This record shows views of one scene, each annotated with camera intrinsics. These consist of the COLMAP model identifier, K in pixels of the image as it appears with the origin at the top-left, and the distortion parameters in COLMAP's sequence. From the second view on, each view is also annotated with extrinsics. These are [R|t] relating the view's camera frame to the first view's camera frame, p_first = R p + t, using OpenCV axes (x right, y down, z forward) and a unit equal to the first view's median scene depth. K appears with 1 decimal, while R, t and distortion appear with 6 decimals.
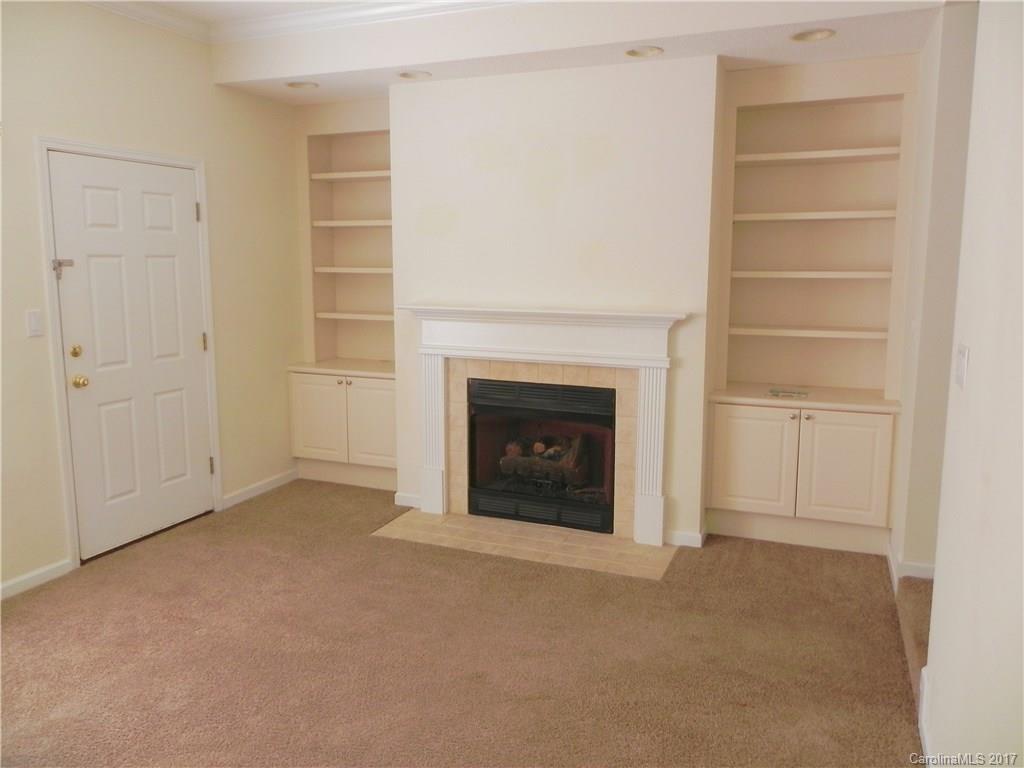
lens RADIAL K [[777.3, 0, 511.6], [0, 777.3, 382.7], [0, 0, 1]] dist [-0.011637, -0.004973]
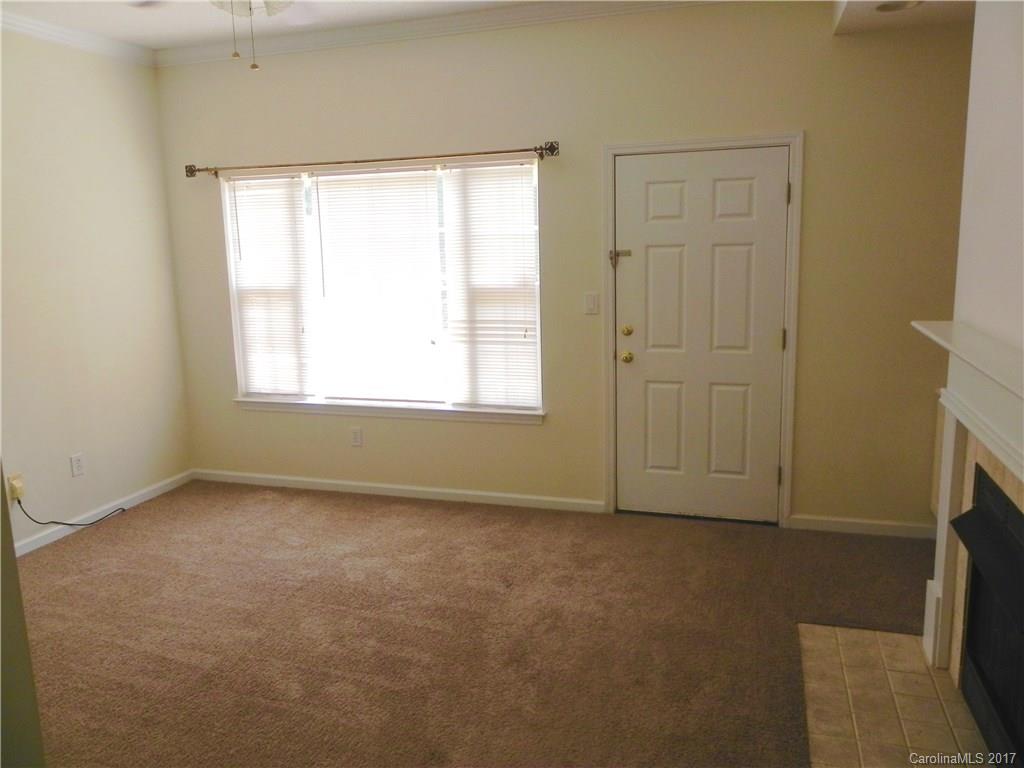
lens RADIAL K [[777.3, 0, 511.2], [0, 777.3, 381.8], [0, 0, 1]] dist [-0.011637, -0.004973]
pose [[0.072598, 0.184797, -0.980092, 0.538161], [-0.125316, 0.976587, 0.174854, -0.140230], [0.989457, 0.110127, 0.094057, 0.703105]]
